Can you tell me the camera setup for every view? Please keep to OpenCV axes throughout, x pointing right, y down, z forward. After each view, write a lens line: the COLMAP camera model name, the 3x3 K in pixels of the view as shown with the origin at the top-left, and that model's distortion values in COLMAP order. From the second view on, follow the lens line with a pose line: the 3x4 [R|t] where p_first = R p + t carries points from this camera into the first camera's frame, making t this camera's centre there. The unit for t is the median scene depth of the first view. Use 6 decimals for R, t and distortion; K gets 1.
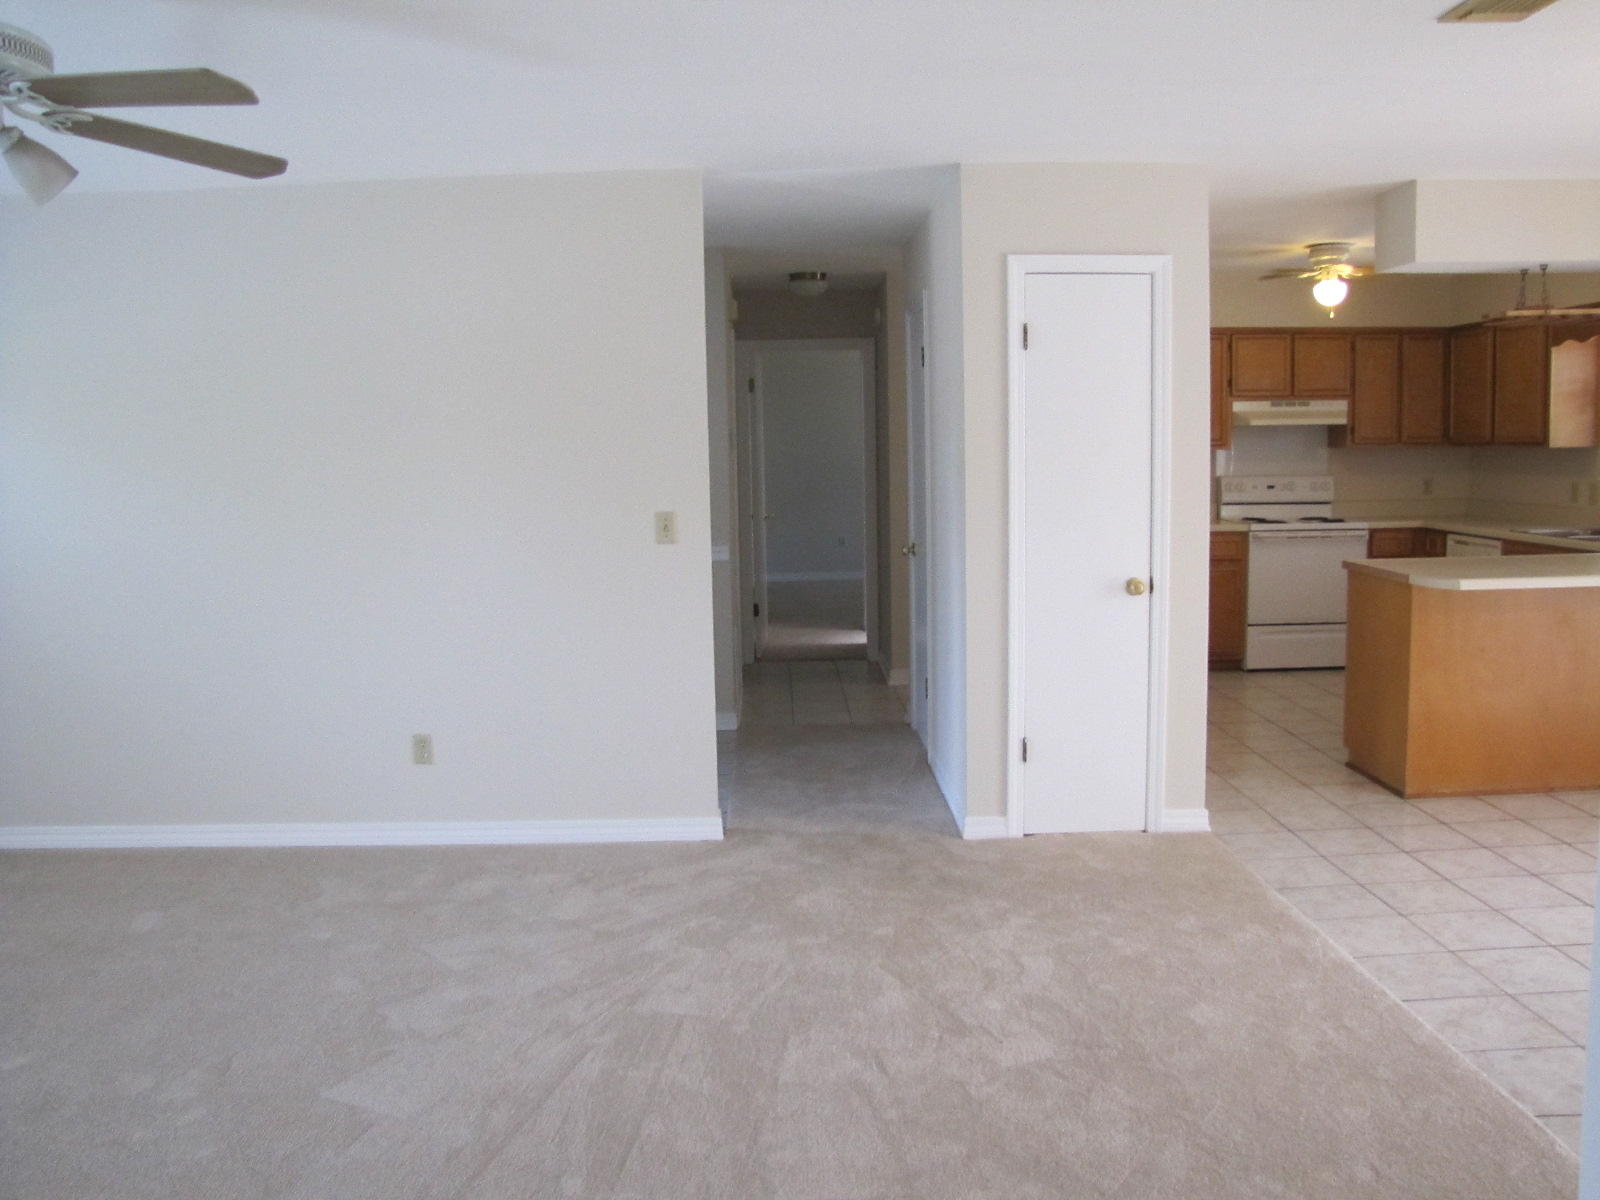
lens RADIAL K [[1341.9, 0, 802.7], [0, 1341.9, 590.4], [0, 0, 1]] dist [-0.169931, 0.148954]
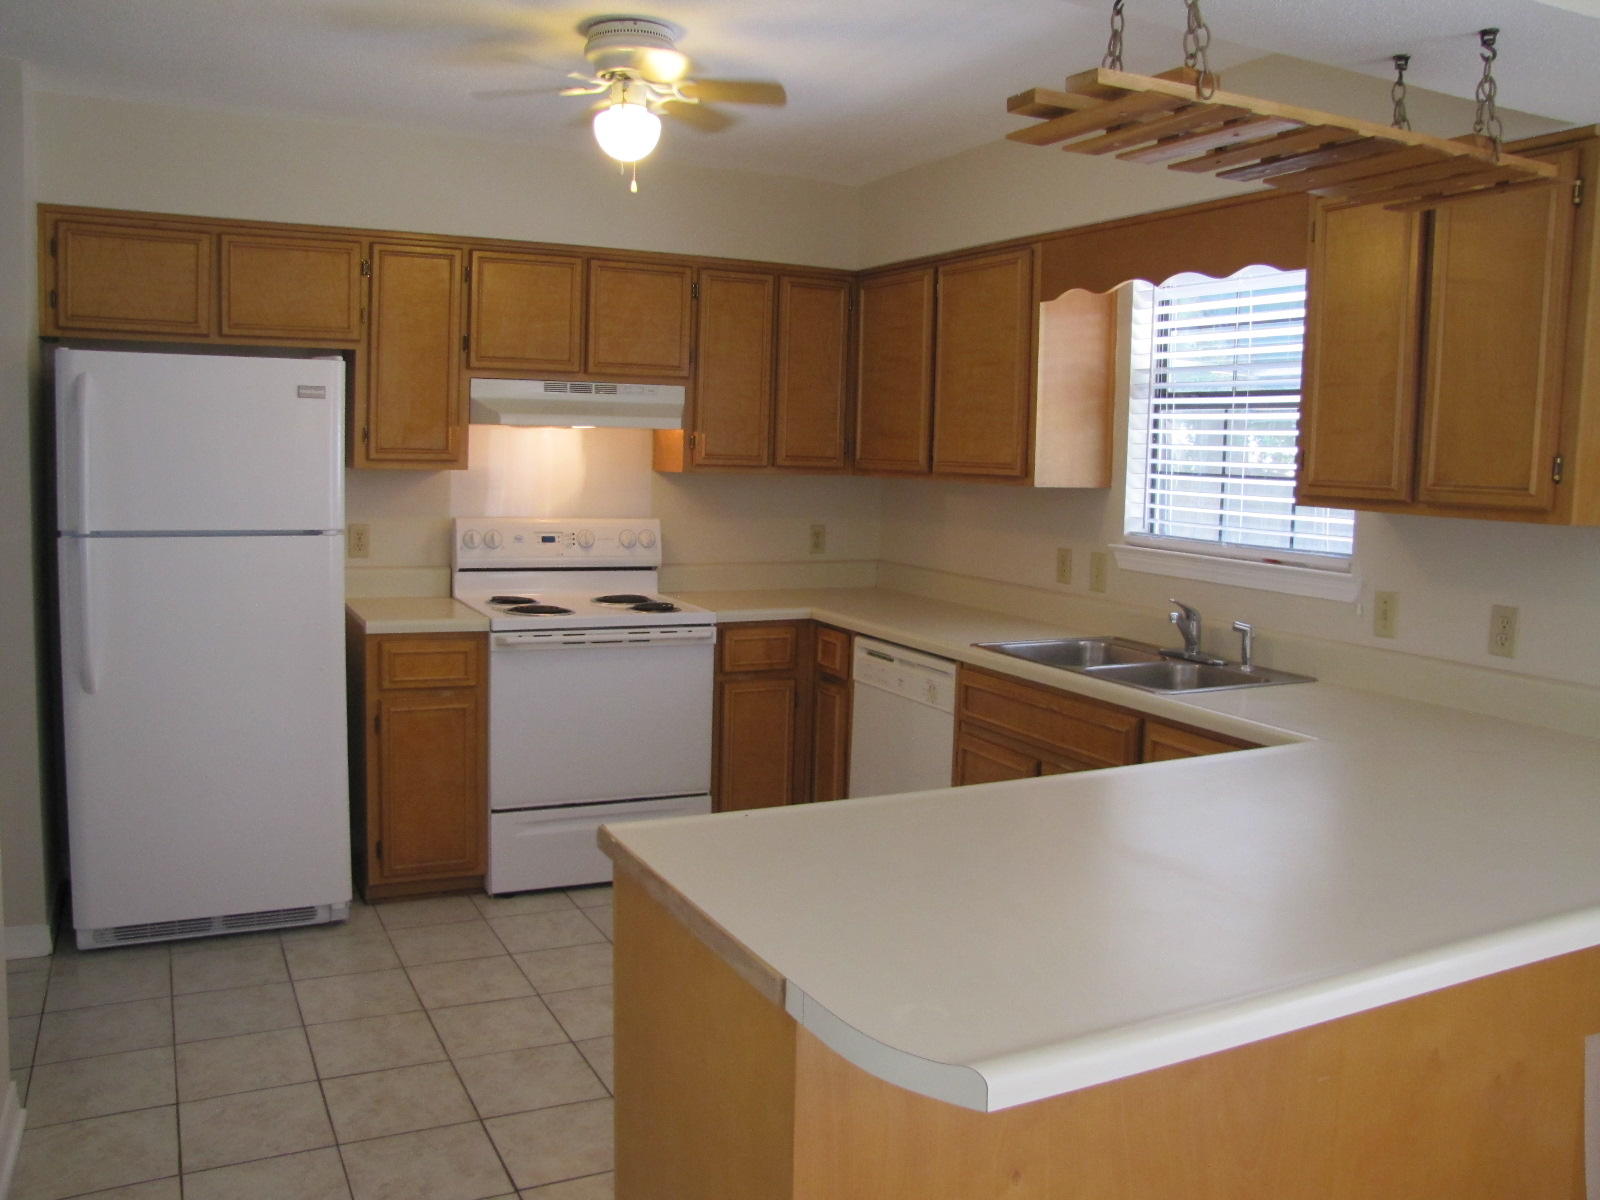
lens RADIAL K [[1341.9, 0, 802.7], [0, 1341.9, 590.4], [0, 0, 1]] dist [-0.169931, 0.148954]
pose [[0.901710, 0.001917, 0.432338, 0.367243], [-0.000270, 0.999992, -0.003870, -0.096018], [-0.432342, 0.003373, 0.901703, 0.787885]]
